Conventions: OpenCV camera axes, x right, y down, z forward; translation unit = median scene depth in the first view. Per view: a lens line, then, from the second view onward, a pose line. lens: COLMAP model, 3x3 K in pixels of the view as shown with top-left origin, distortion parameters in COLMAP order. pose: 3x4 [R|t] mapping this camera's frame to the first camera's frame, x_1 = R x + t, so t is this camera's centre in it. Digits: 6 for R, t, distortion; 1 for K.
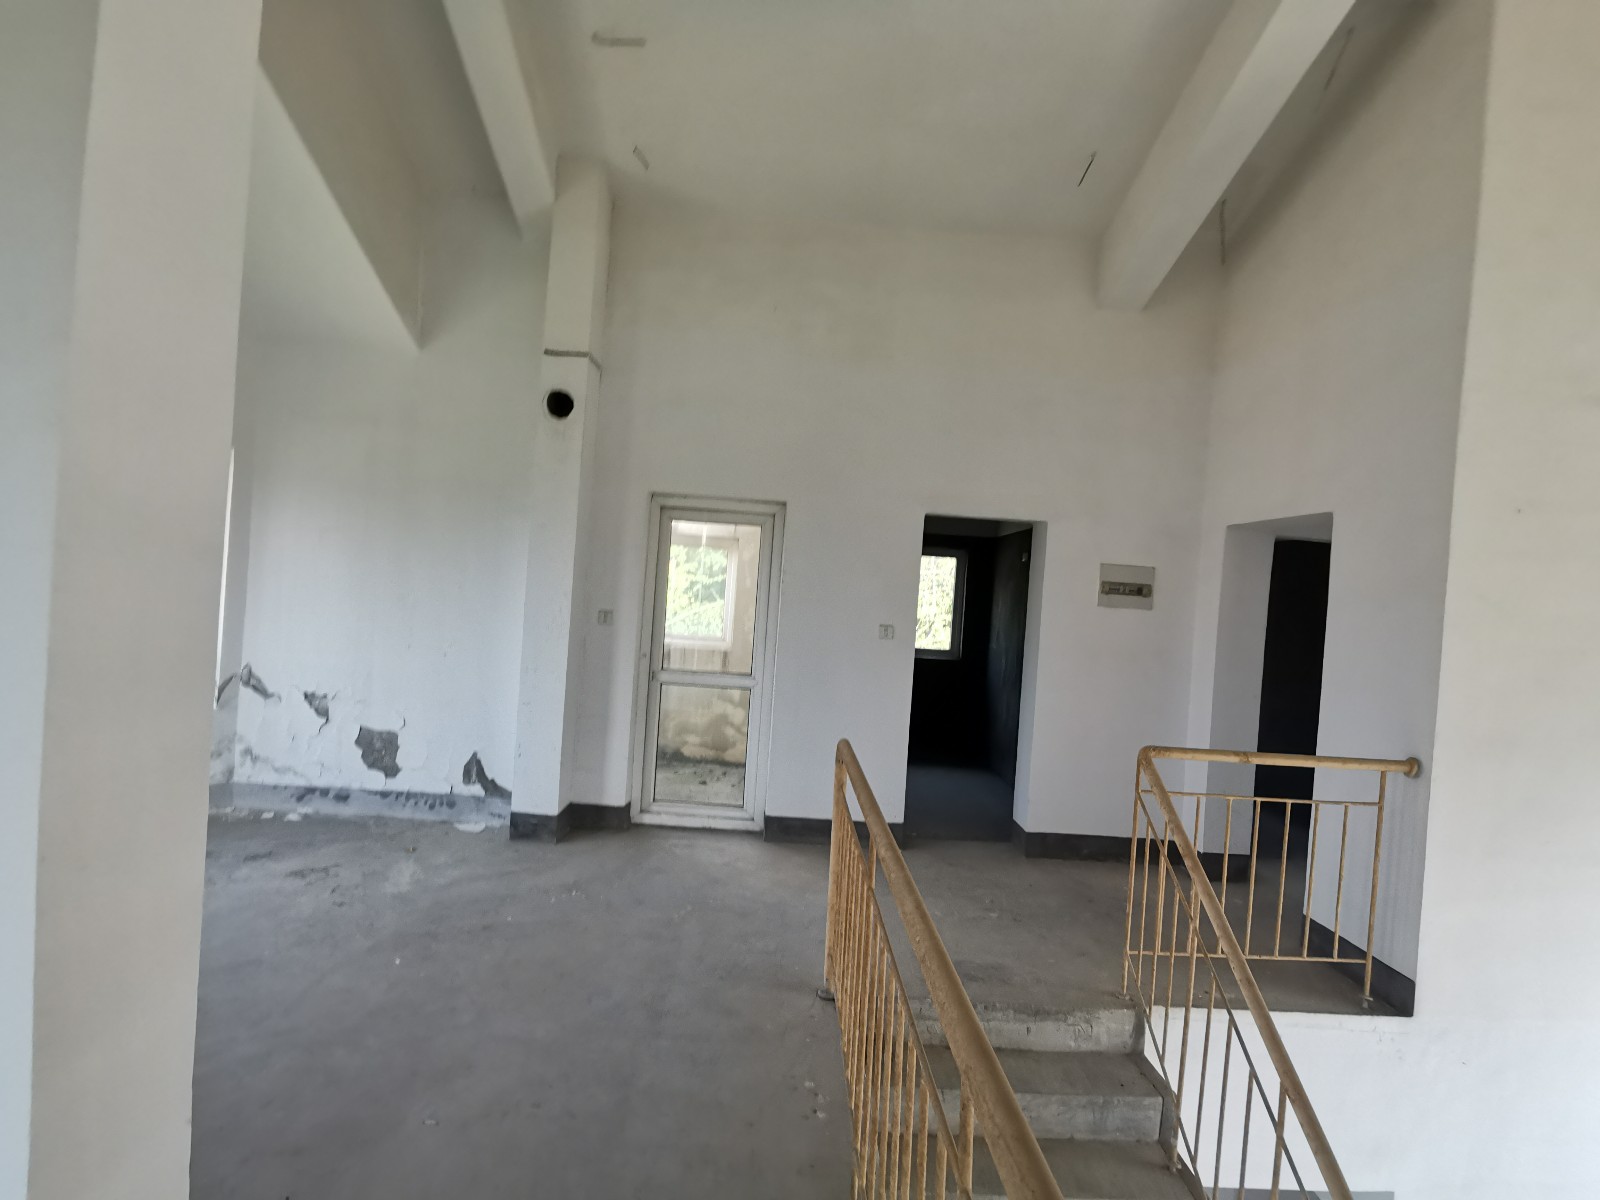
lens RADIAL K [[778.5, 0, 803.5], [0, 778.5, 604.7], [0, 0, 1]] dist [0.002282, -0.000245]
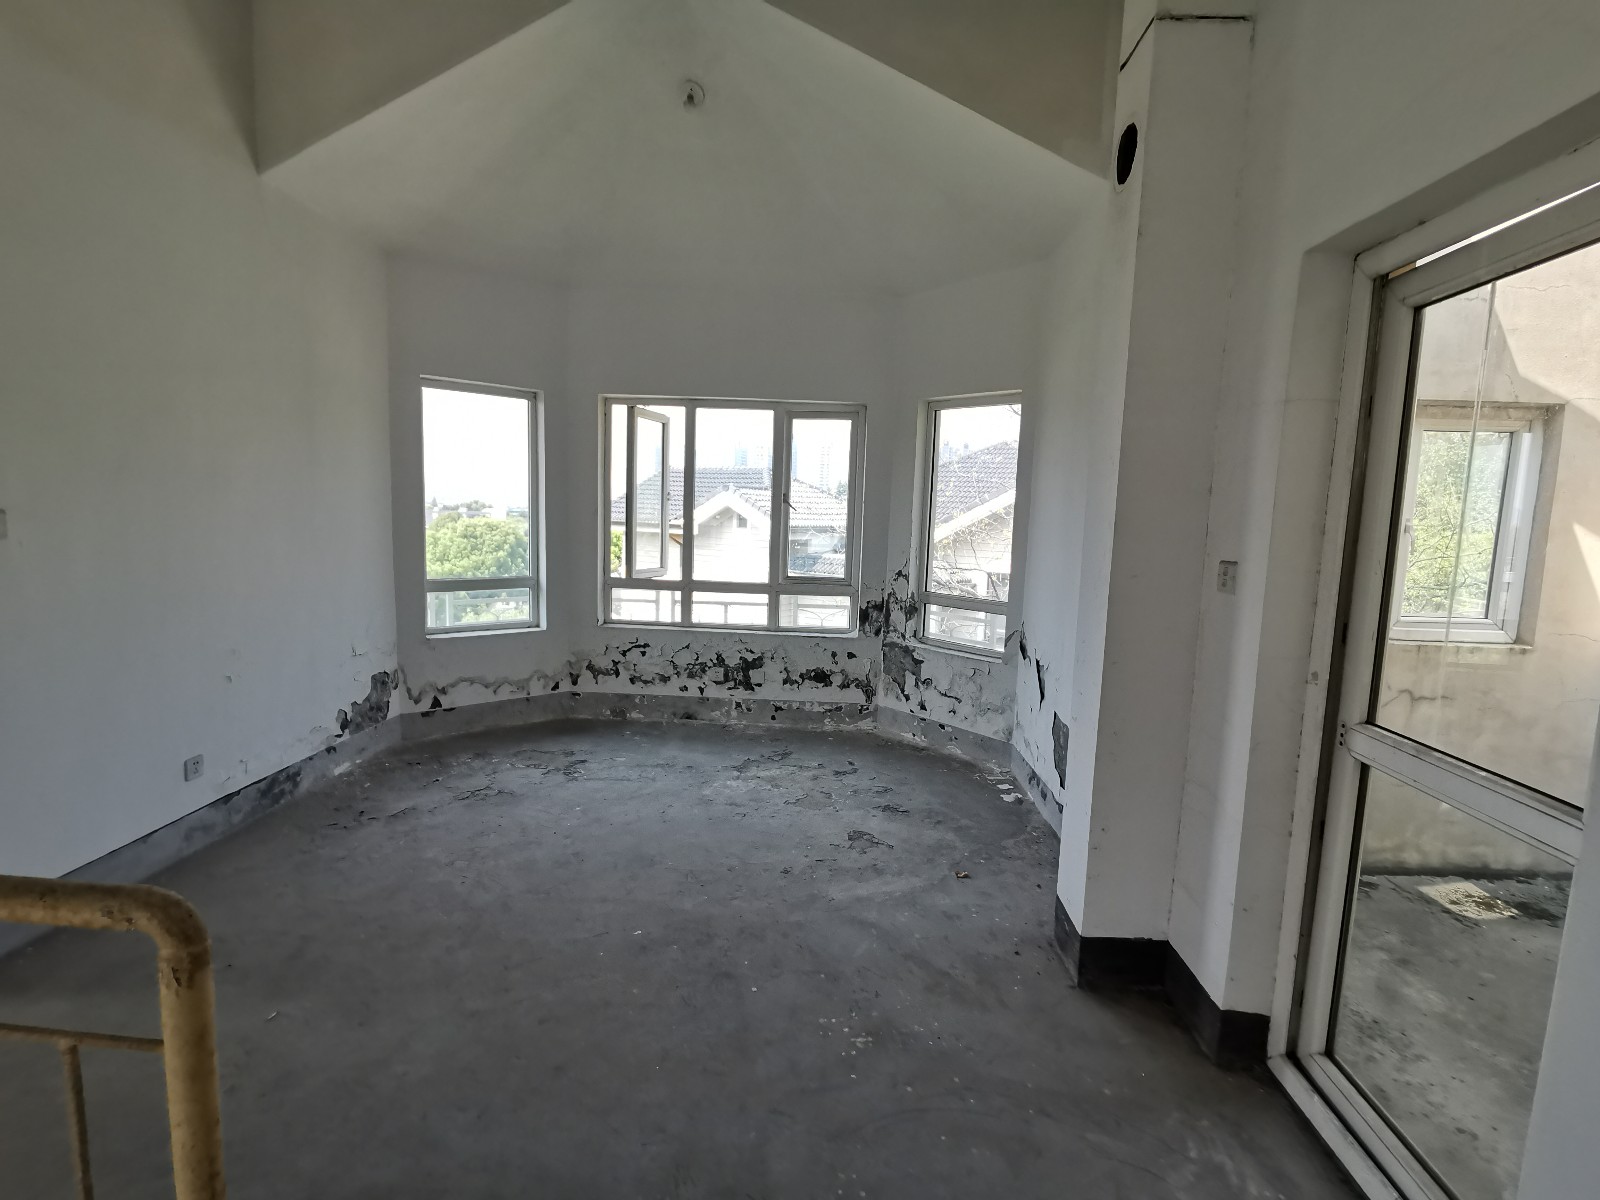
lens RADIAL K [[778.5, 0, 808.4], [0, 778.5, 594.8], [0, 0, 1]] dist [0.002282, -0.000245]
pose [[-0.052268, 0.041765, -0.997759, 0.250264], [-0.052421, 0.997633, 0.044506, 0.023372], [0.997256, 0.054630, -0.049955, 0.934175]]
